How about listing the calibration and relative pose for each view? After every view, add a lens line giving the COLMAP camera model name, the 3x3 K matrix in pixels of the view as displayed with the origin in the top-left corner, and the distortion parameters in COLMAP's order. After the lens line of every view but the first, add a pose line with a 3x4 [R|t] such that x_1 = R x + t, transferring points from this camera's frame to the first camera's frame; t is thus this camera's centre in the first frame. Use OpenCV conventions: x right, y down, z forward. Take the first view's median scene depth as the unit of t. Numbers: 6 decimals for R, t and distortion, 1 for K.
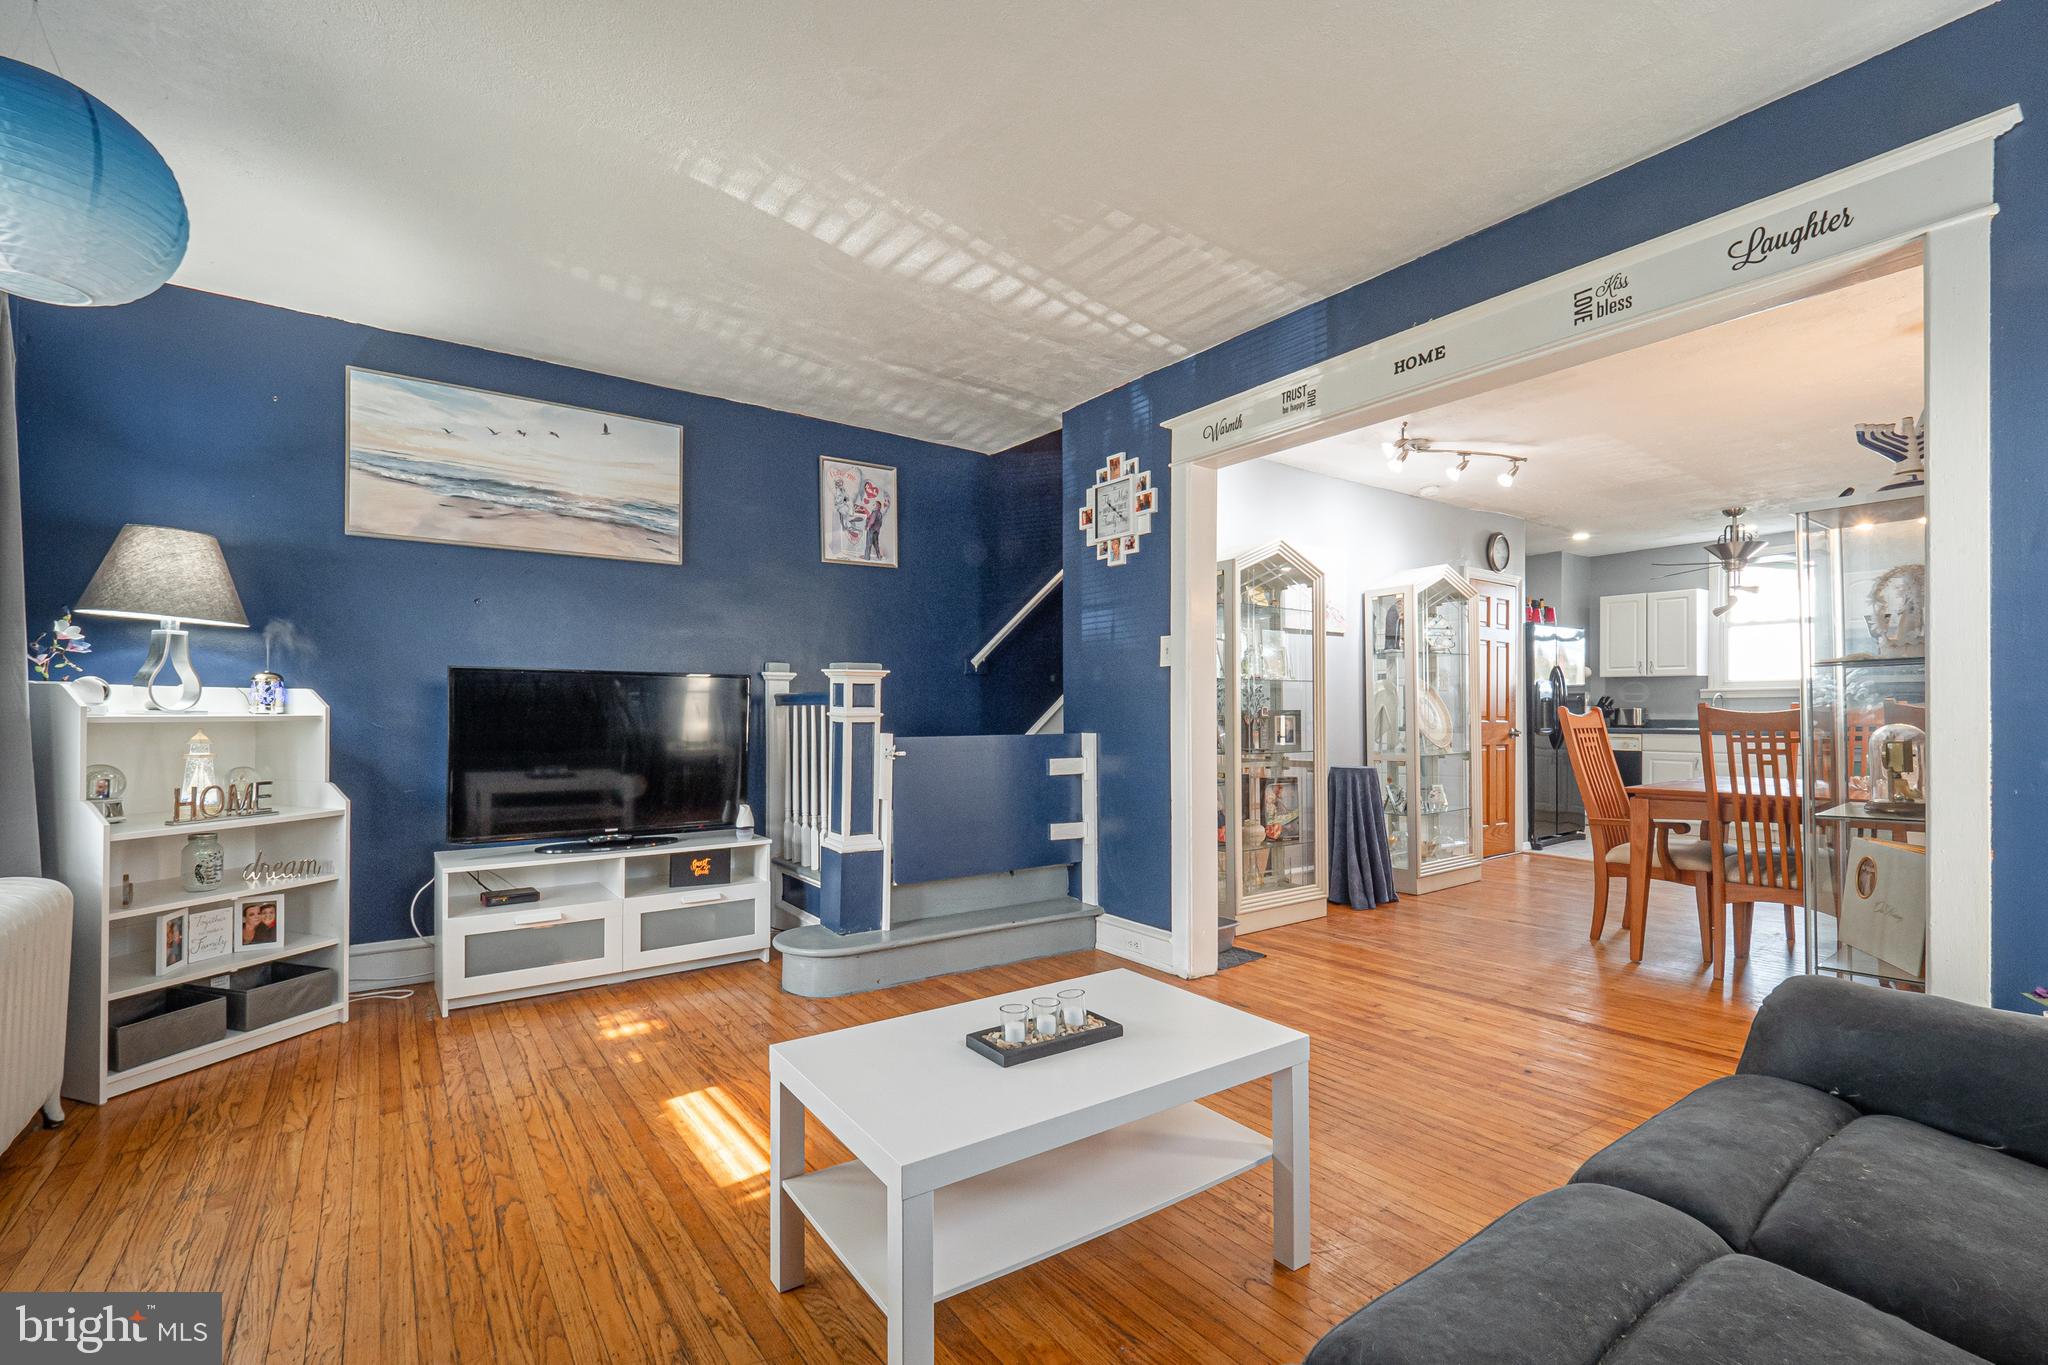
lens RADIAL K [[881.1, 0, 1023.3], [0, 881.1, 715.0], [0, 0, 1]] dist [-0.011495, -0.000409]
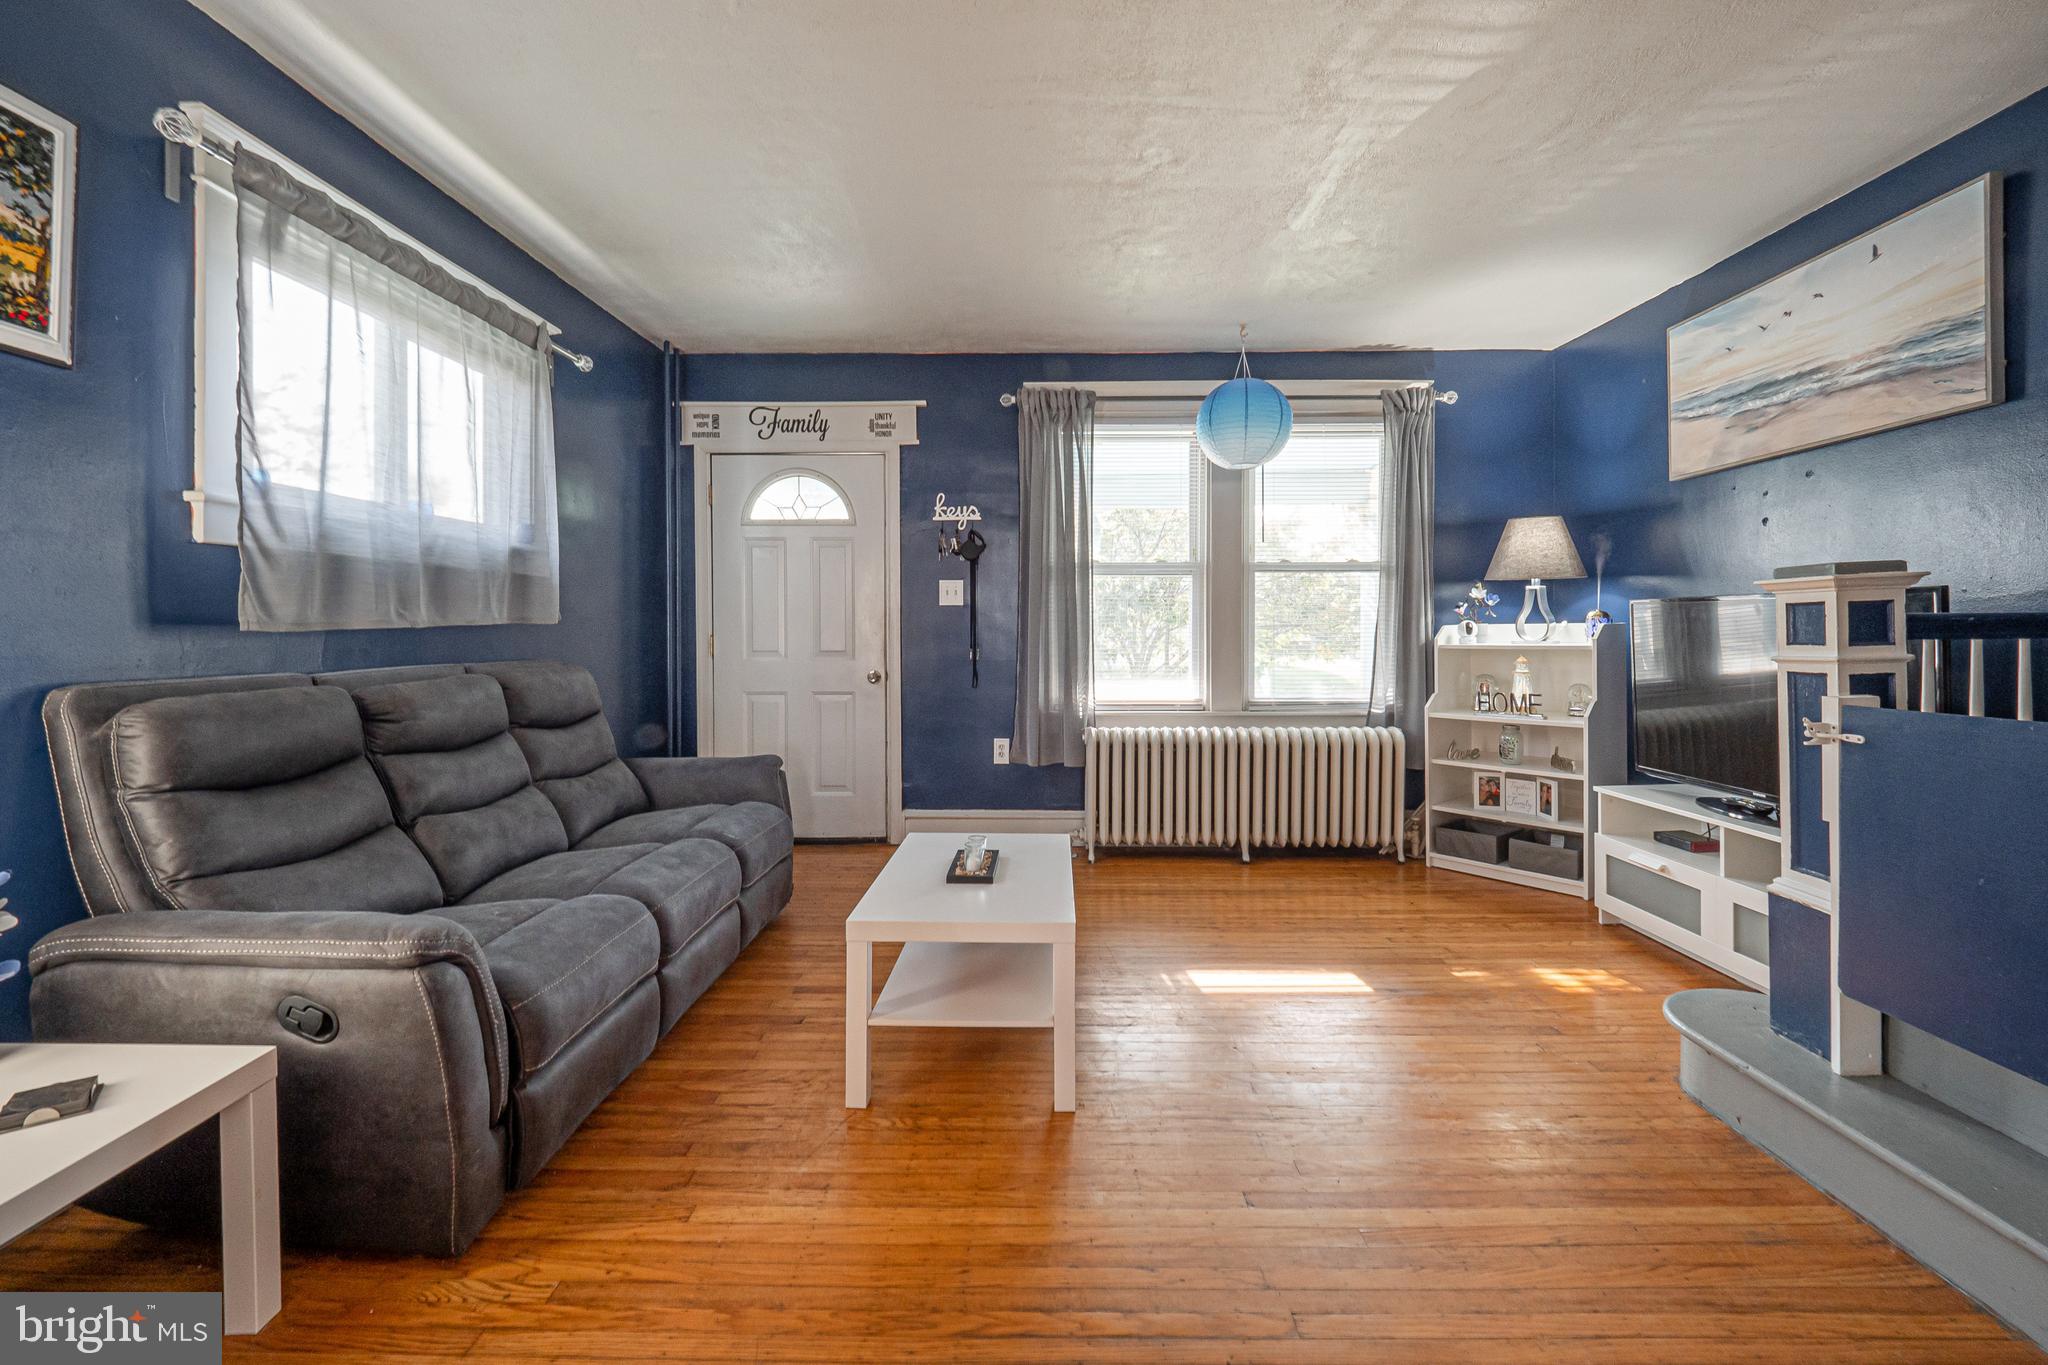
lens RADIAL K [[906.2, 0, 1034.7], [0, 906.2, 624.1], [0, 0, 1]] dist [0.014984, -0.000172]
pose [[-0.599802, -0.003148, -0.800142, 0.614245], [0.005115, 0.999957, -0.007769, -0.020878], [0.800132, -0.008753, -0.599760, 1.022468]]
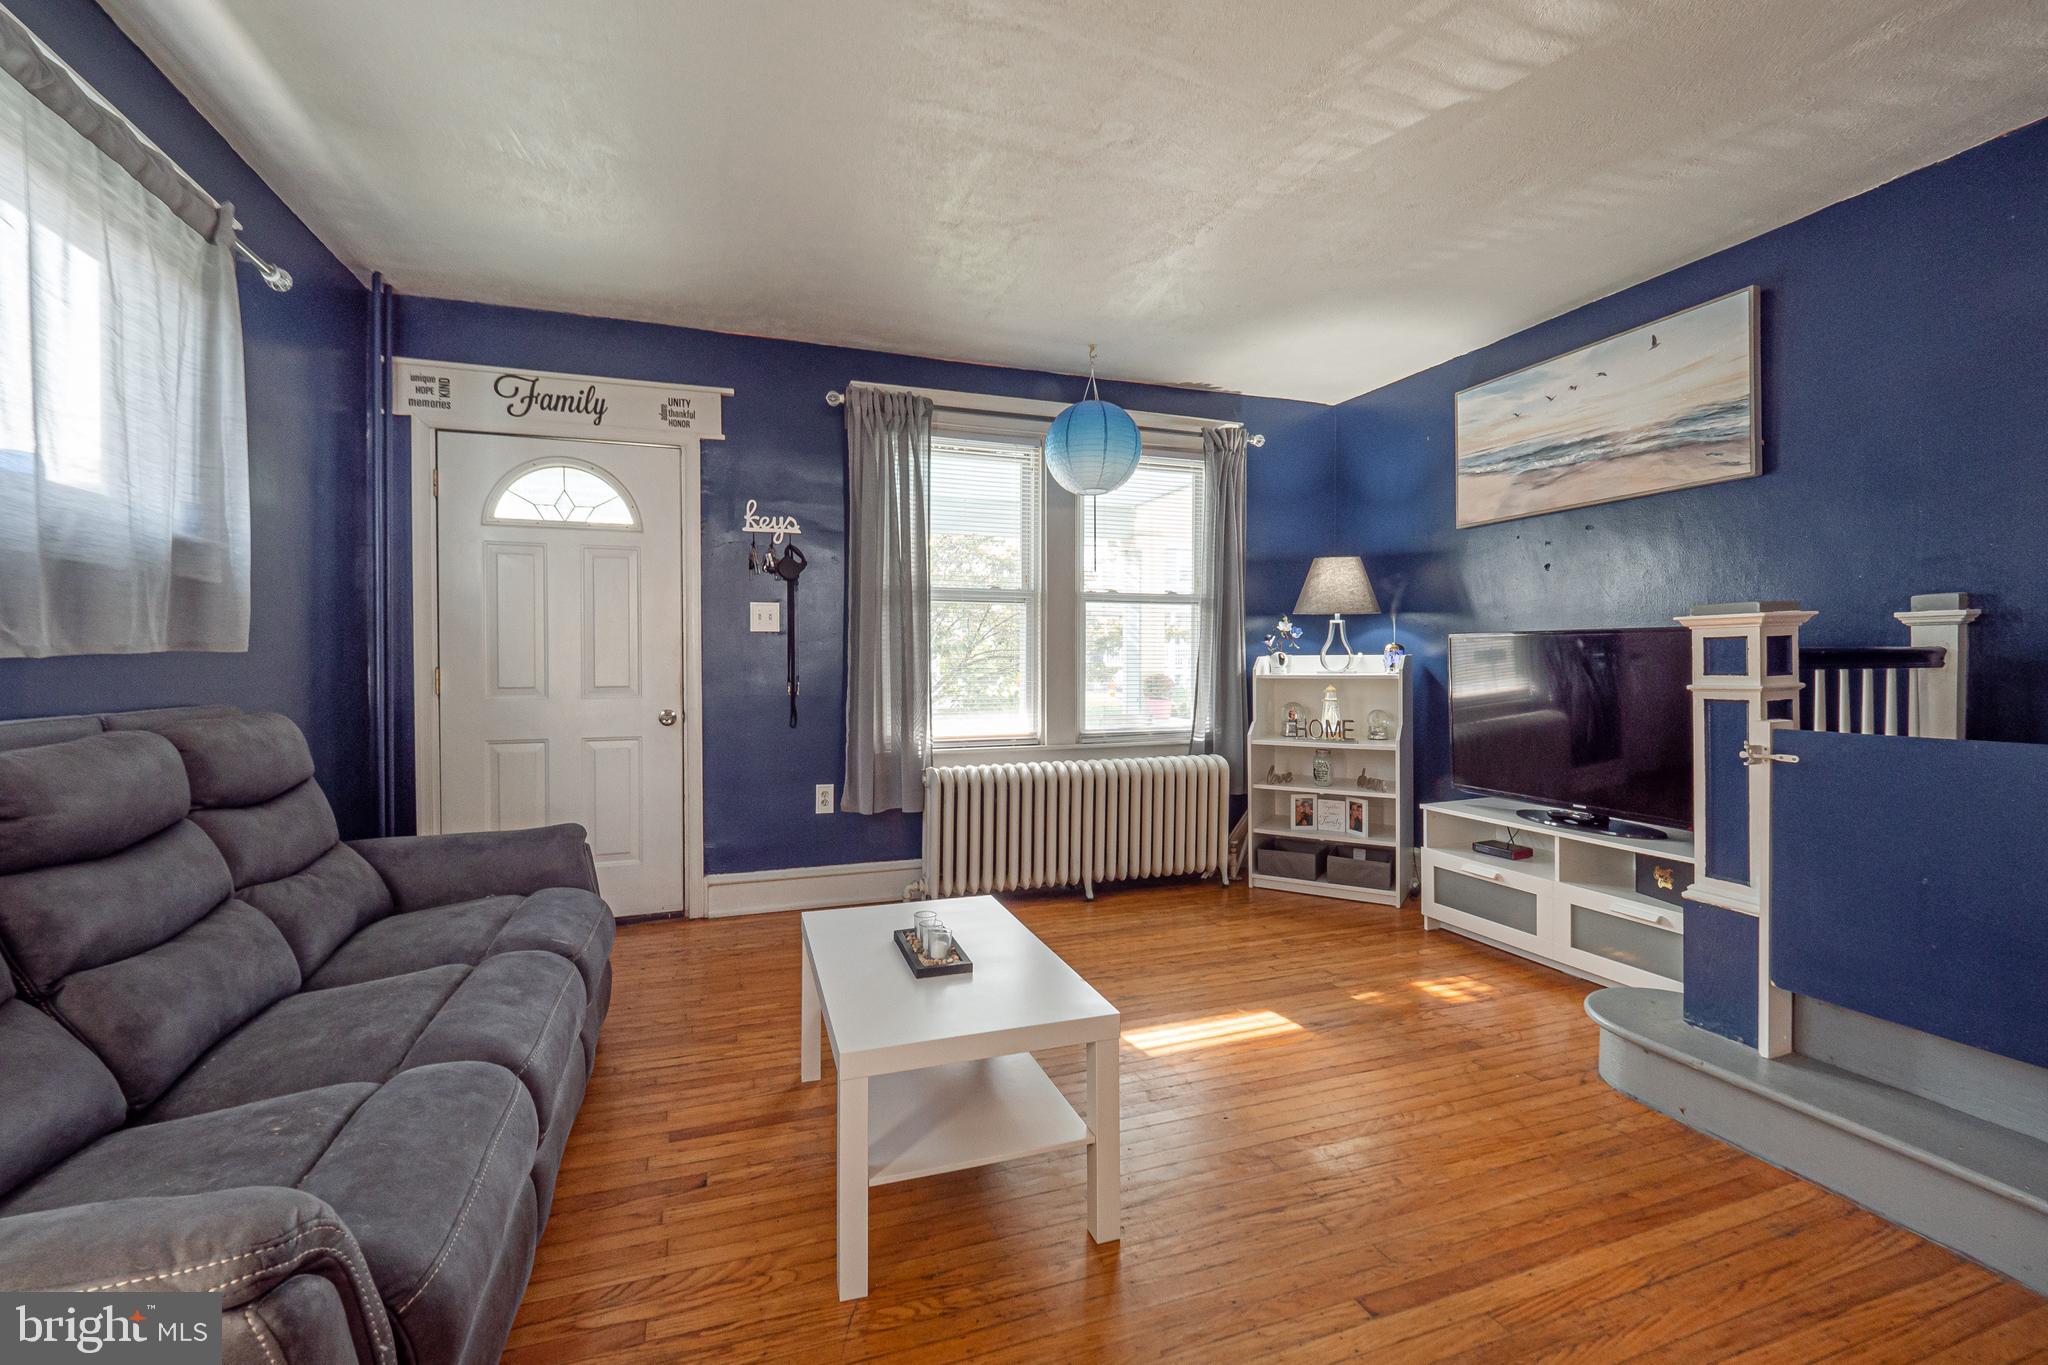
lens RADIAL K [[888.0, 0, 1022.3], [0, 888.0, 661.0], [0, 0, 1]] dist [0.003450, -0.001270]
pose [[-0.287611, 0.003954, -0.957739, 0.599067], [0.004446, 0.999986, 0.002793, -0.024419], [0.957737, -0.003455, -0.287625, 0.751870]]
